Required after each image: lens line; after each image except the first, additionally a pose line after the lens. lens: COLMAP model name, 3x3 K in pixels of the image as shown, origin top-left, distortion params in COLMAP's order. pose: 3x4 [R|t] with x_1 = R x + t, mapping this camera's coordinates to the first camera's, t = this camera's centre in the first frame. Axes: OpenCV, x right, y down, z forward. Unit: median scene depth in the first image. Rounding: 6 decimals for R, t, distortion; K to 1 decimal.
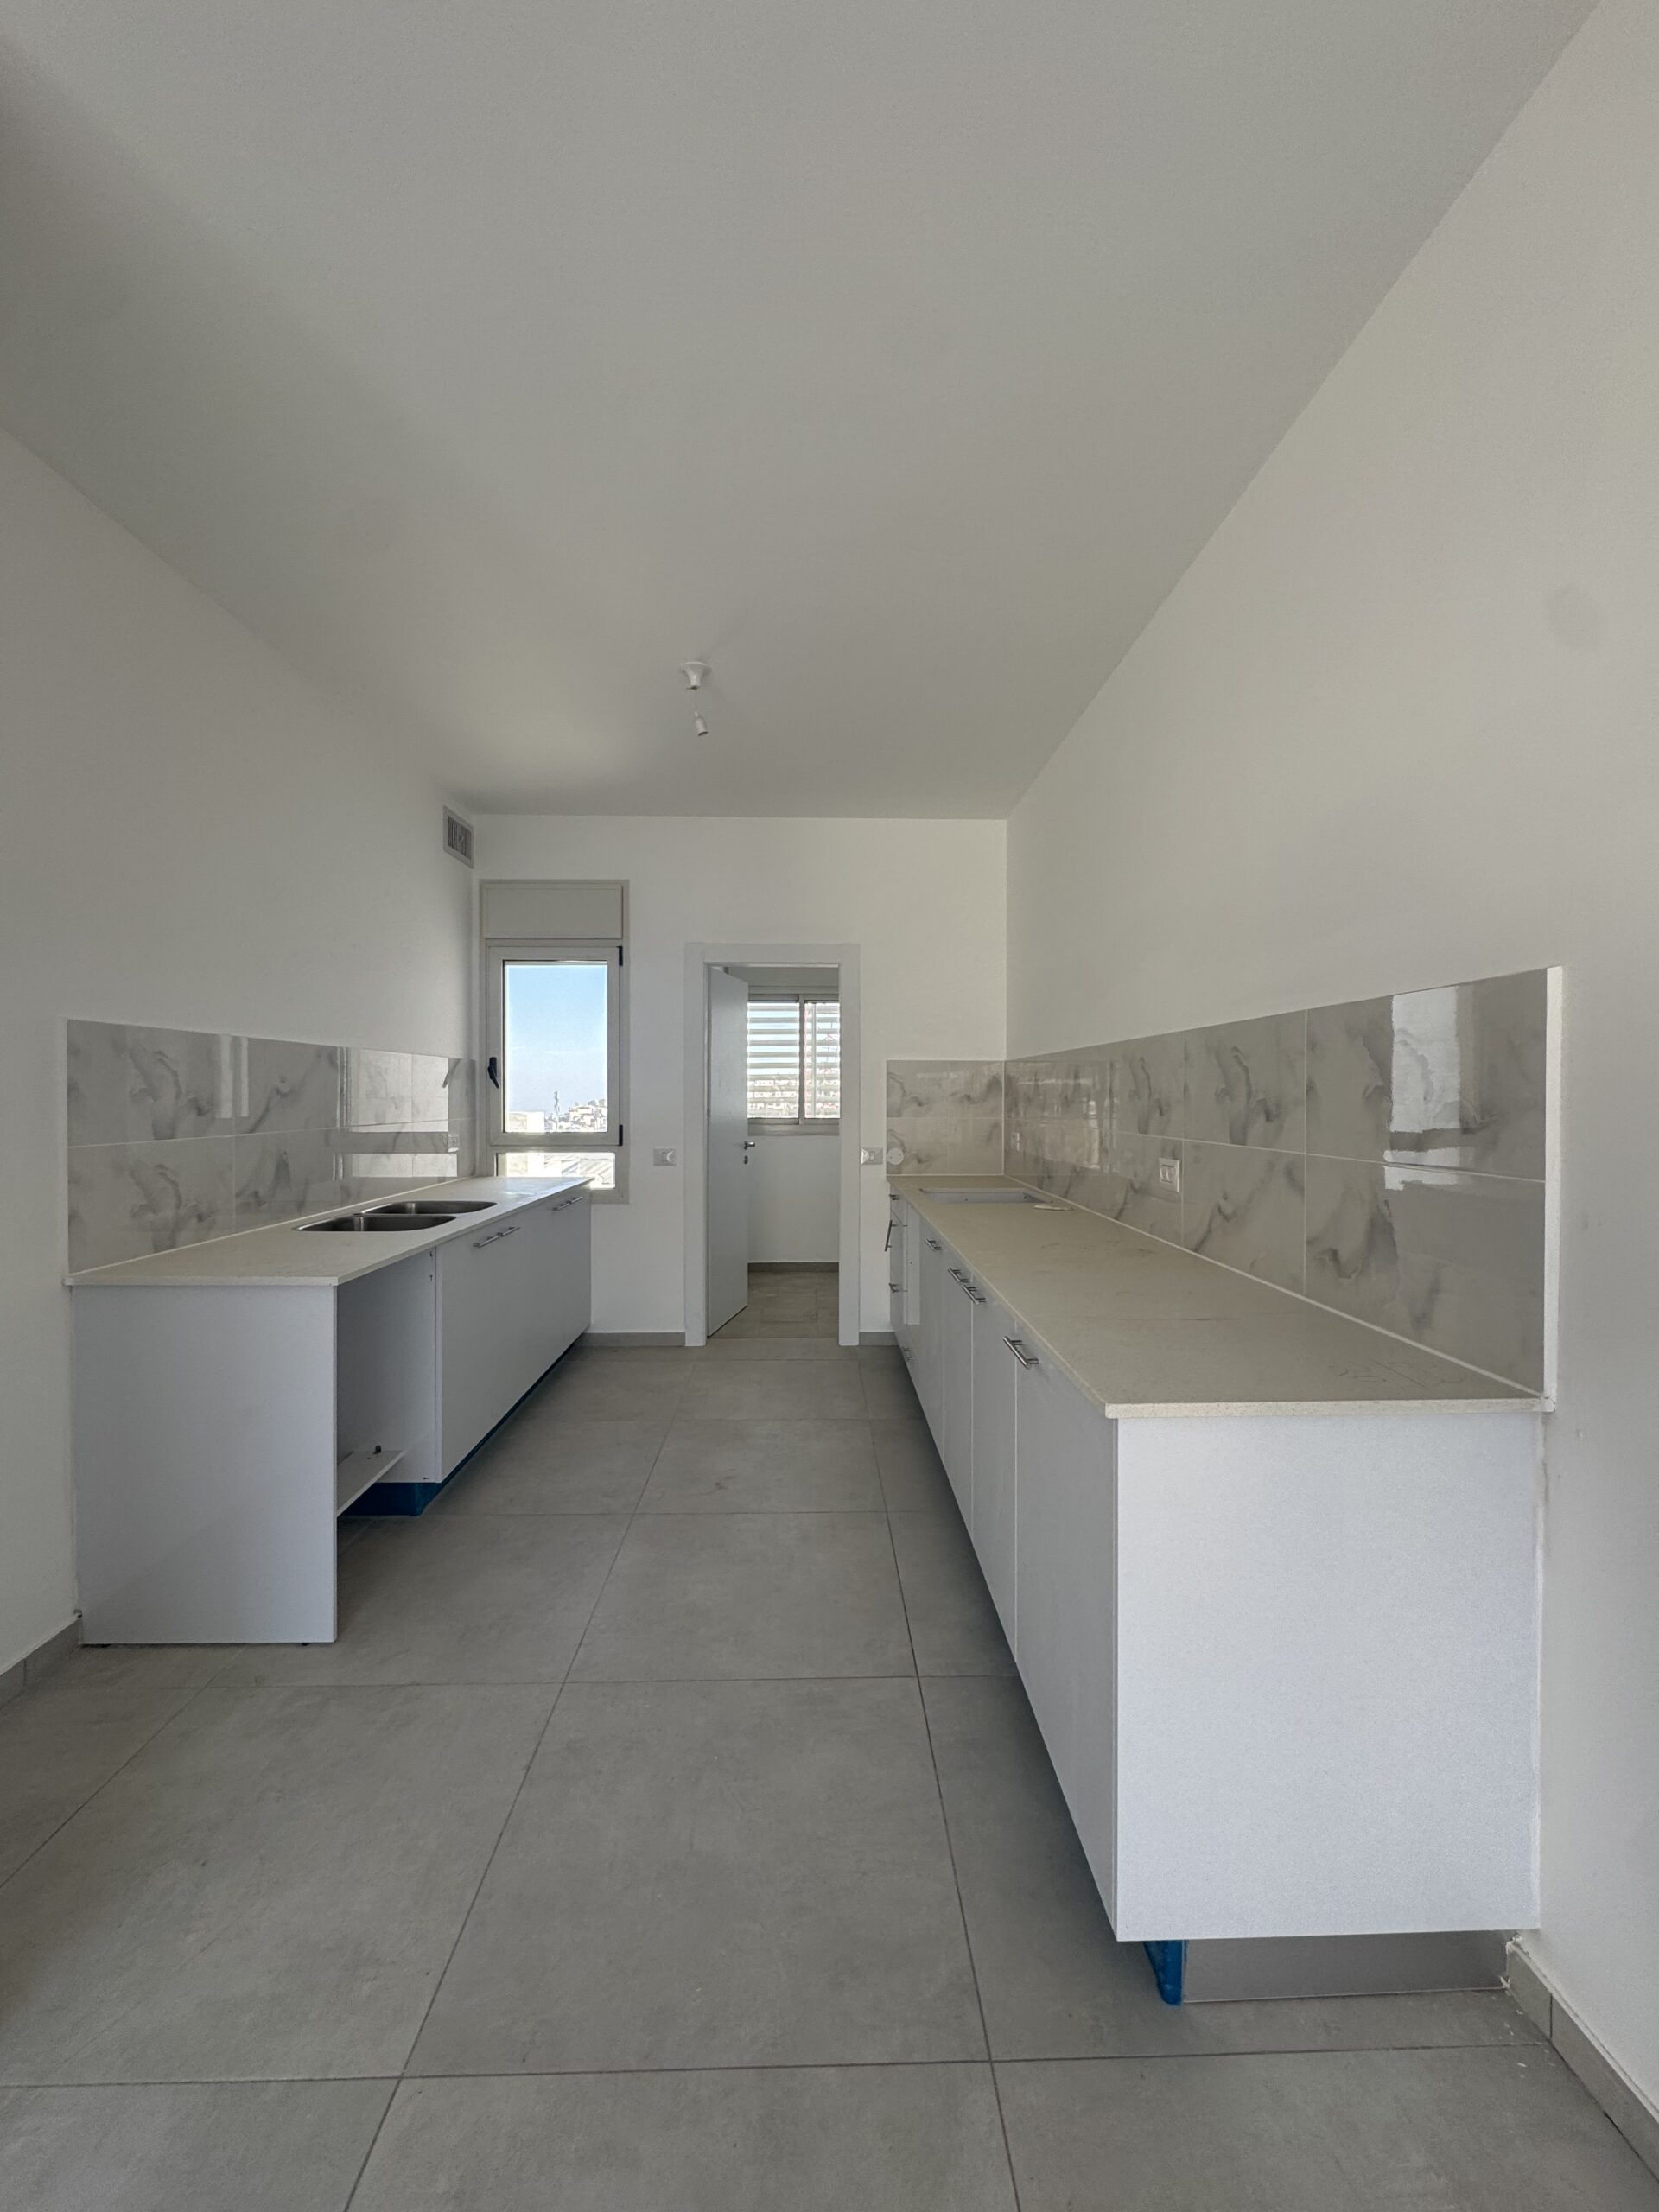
lens RADIAL K [[882.3, 0, 832.4], [0, 882.3, 1101.0], [0, 0, 1]] dist [-0.002755, -0.000094]
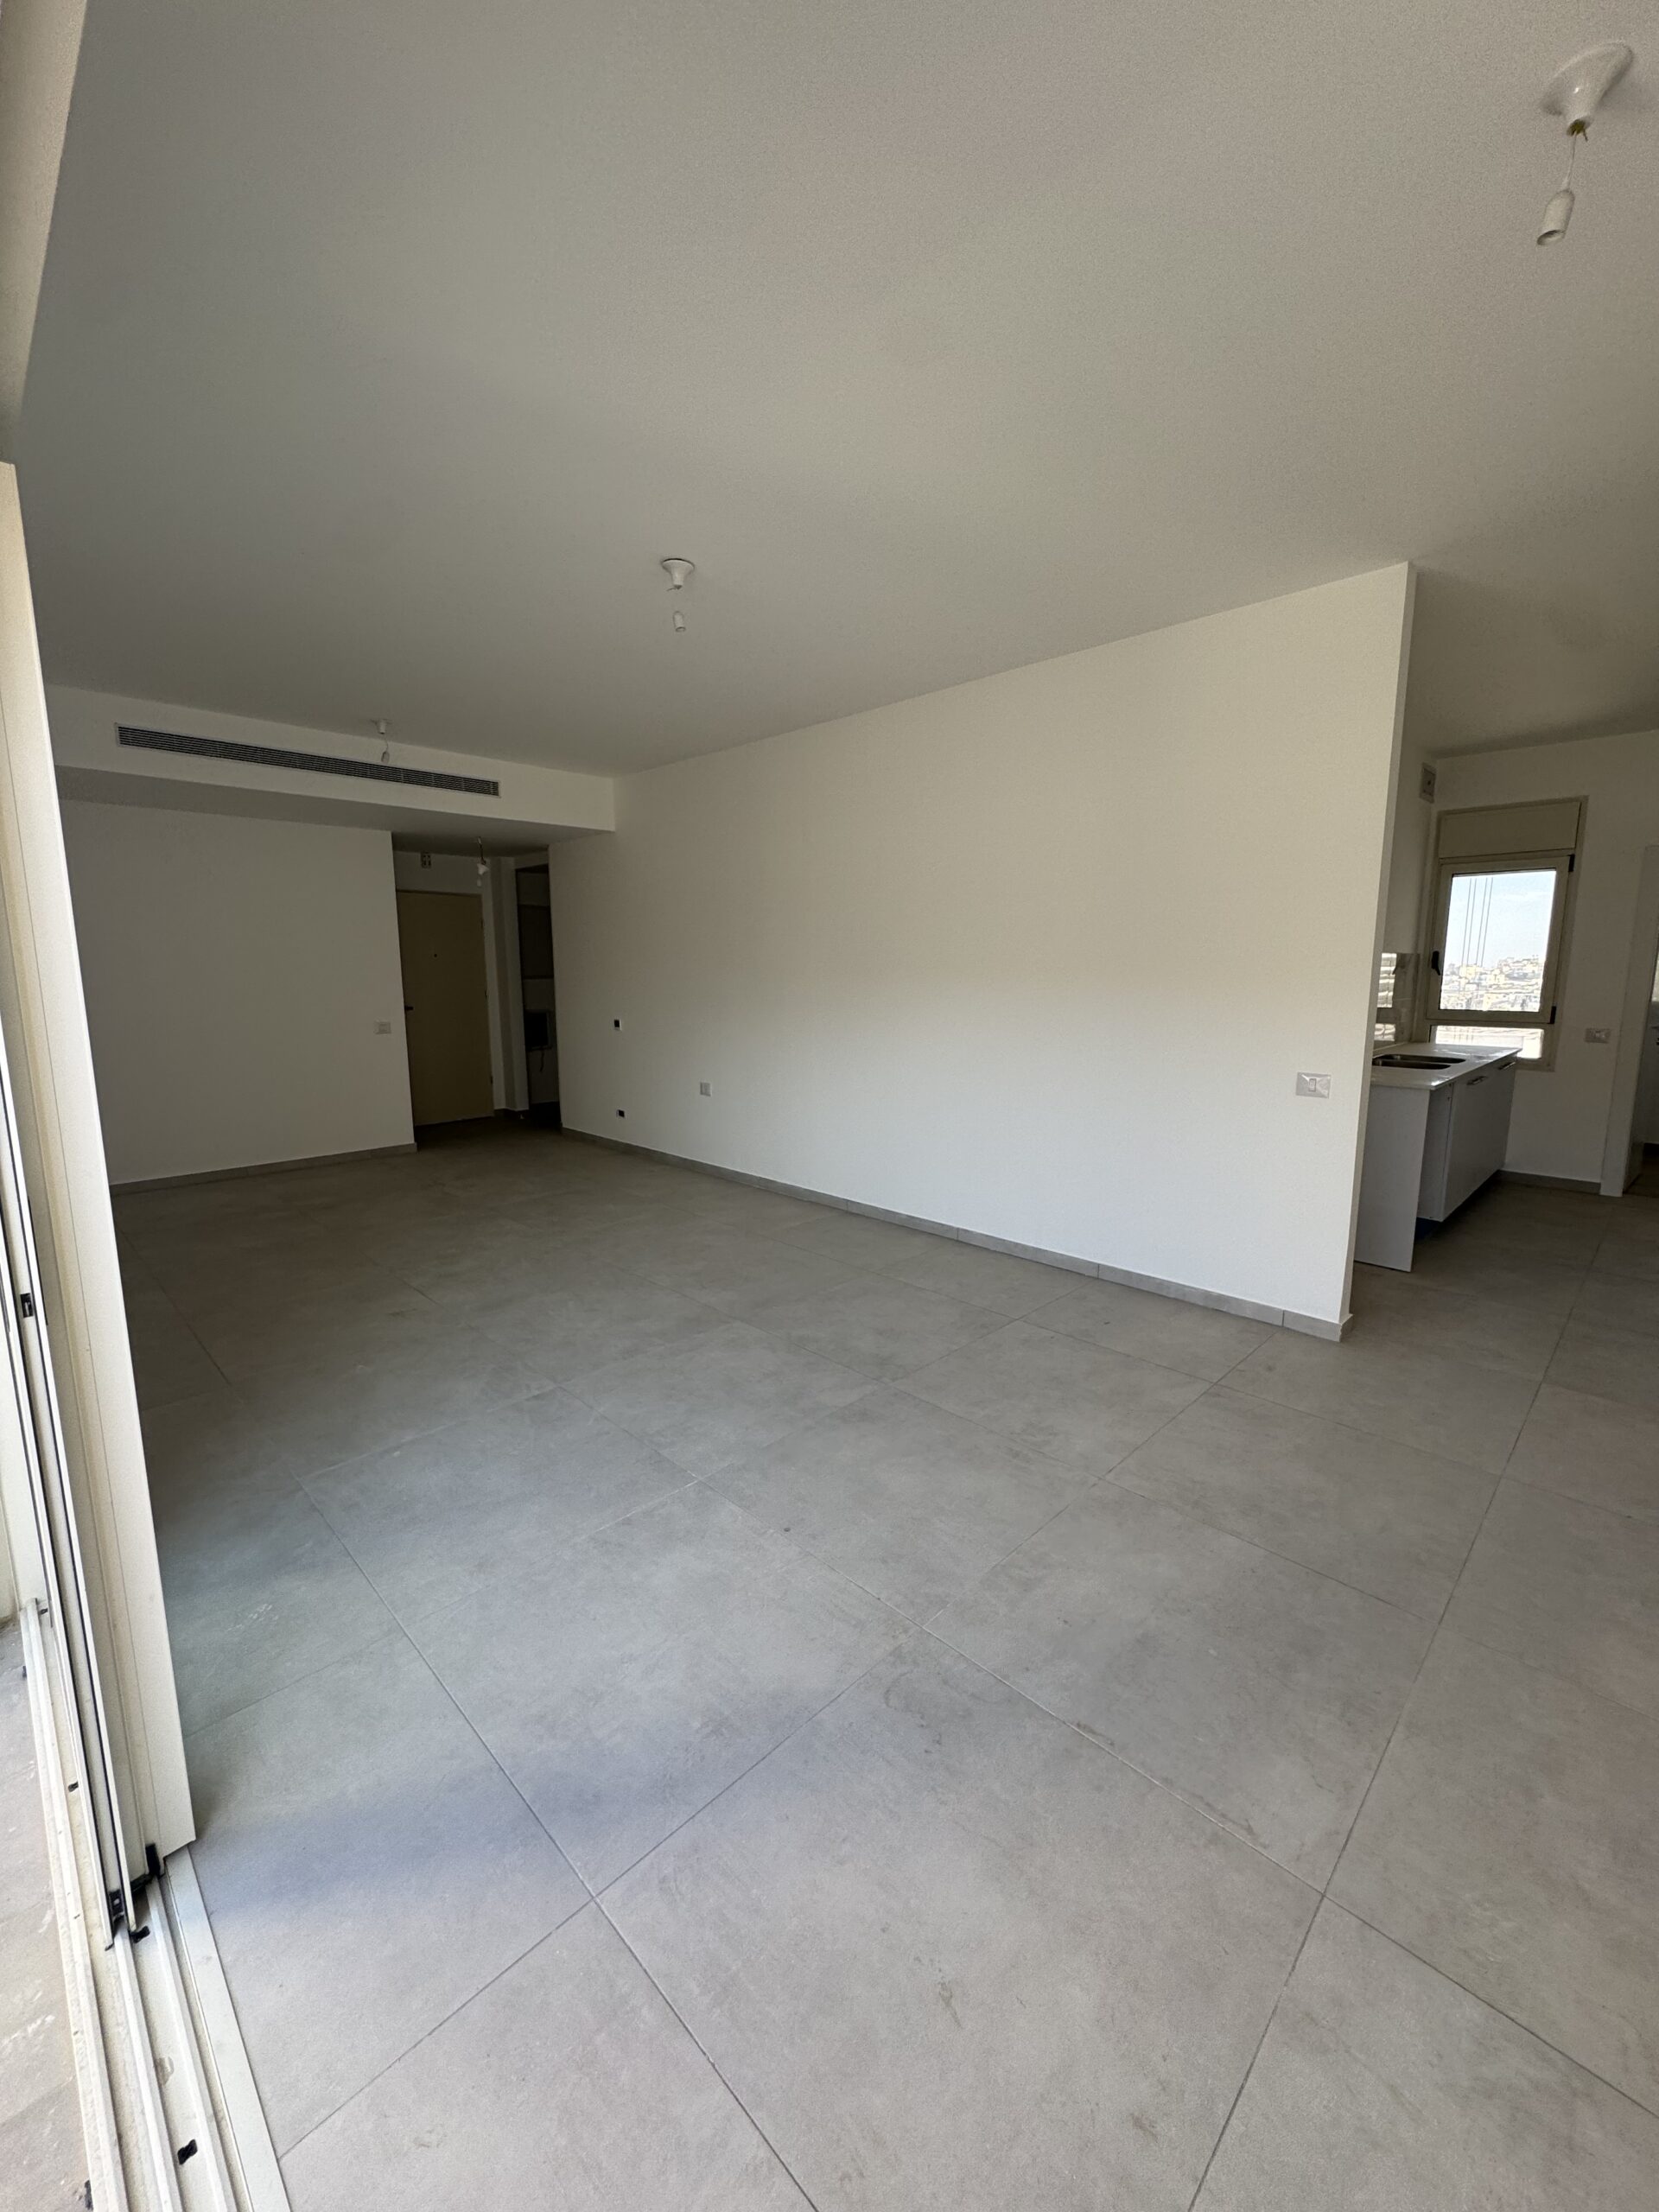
lens RADIAL K [[882.3, 0, 832.4], [0, 882.3, 1101.0], [0, 0, 1]] dist [-0.002755, -0.000094]
pose [[0.685292, 0.107012, -0.720363, -0.034594], [-0.000370, 0.989196, 0.146596, -0.021577], [0.728268, -0.100195, 0.677928, -0.555005]]
